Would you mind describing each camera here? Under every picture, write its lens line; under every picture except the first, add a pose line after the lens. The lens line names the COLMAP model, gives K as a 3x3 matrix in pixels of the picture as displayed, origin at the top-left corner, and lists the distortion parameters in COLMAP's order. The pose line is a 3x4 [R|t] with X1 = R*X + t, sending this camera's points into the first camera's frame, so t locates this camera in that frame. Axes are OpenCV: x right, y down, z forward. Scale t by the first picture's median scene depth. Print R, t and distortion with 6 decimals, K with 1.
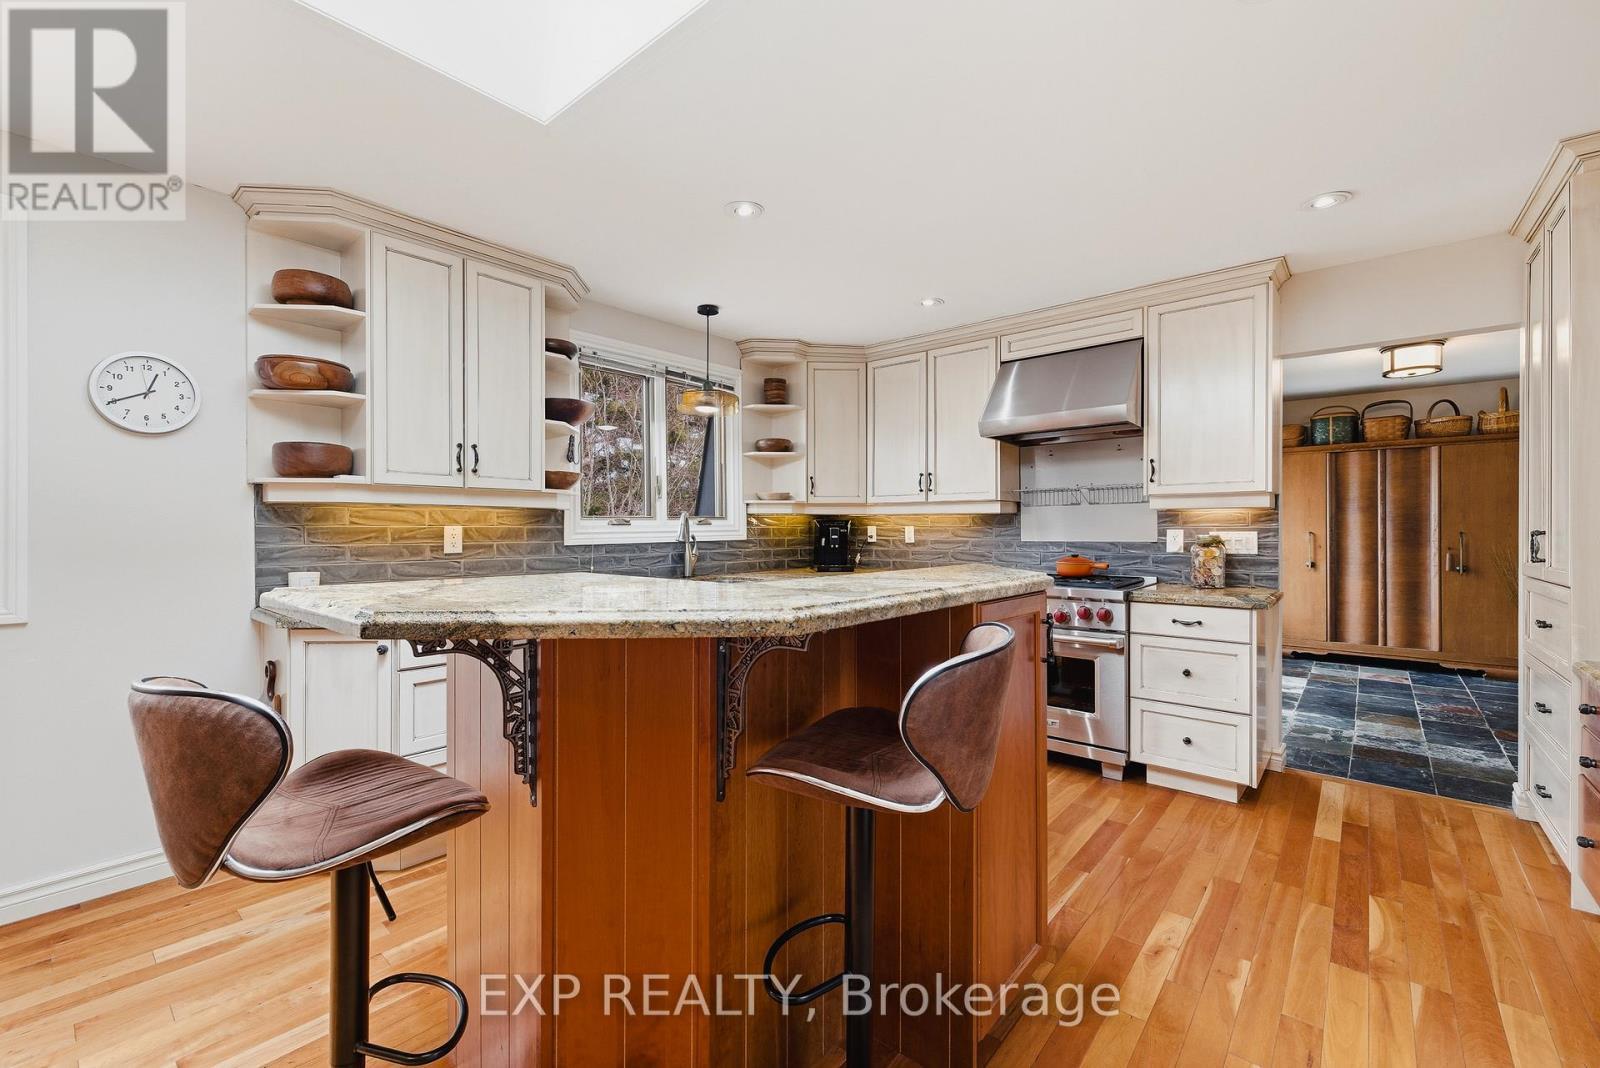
lens RADIAL K [[671.6, 0, 800.6], [0, 671.6, 526.4], [0, 0, 1]] dist [0.004898, 0.000253]
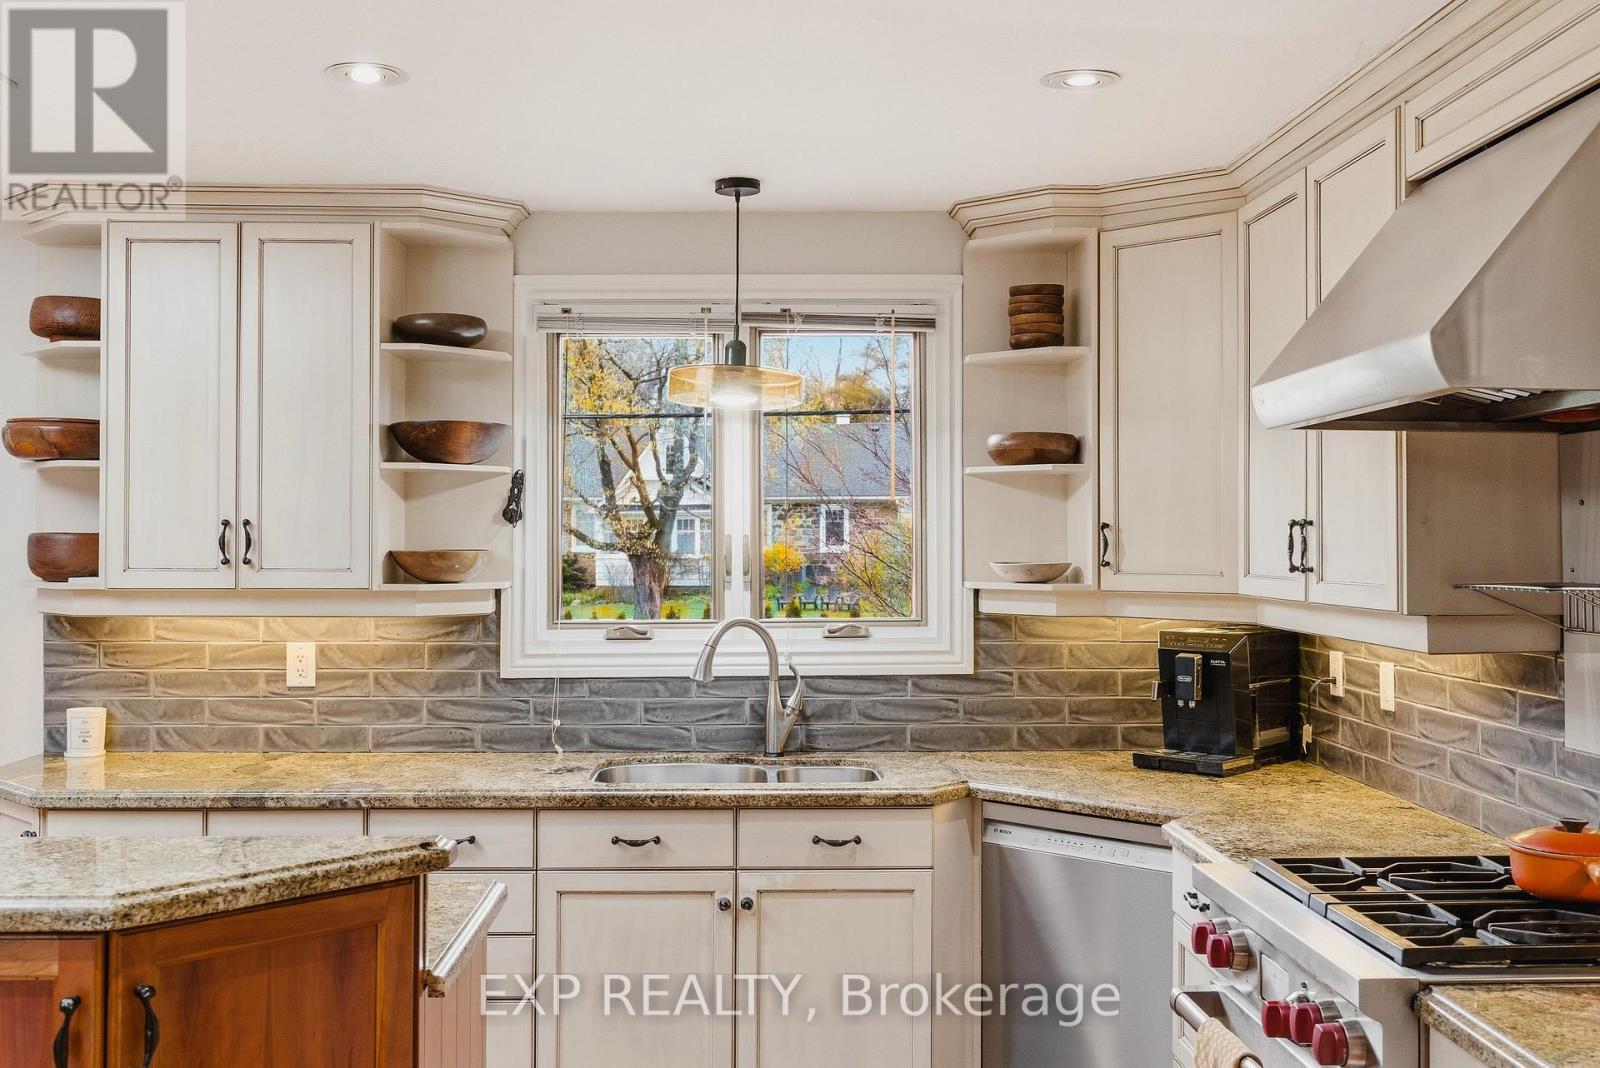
lens RADIAL K [[1663.5, 0, 798.4], [0, 1663.5, 535.7], [0, 0, 1]] dist [0.004546, 0.000000]
pose [[0.671352, 0.001550, -0.741137, 0.833278], [-0.001604, 0.999999, 0.000639, -0.090625], [0.741137, 0.000760, 0.671353, 0.288356]]
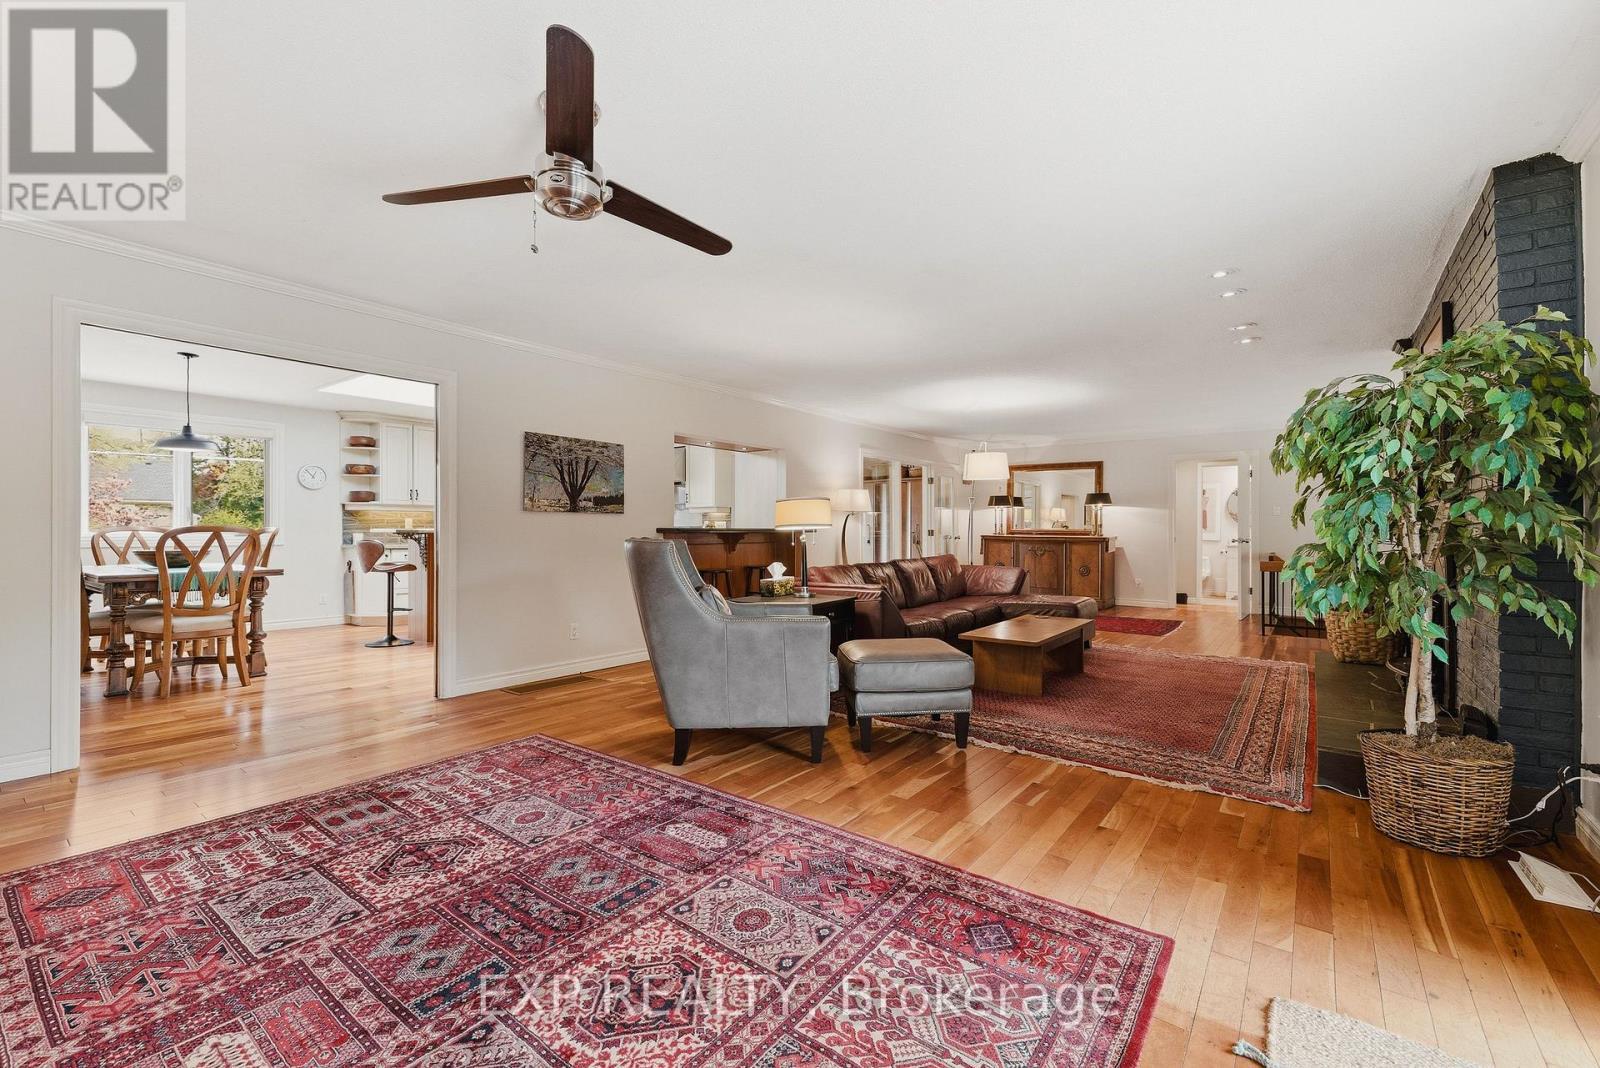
lens RADIAL K [[671.6, 0, 800.7], [0, 671.6, 531.2], [0, 0, 1]] dist [0.004898, 0.000253]
pose [[0.998525, -0.000110, 0.054299, 0.858221], [-0.000055, 0.999995, 0.003035, 0.039748], [-0.054300, -0.003034, 0.998520, -1.684627]]
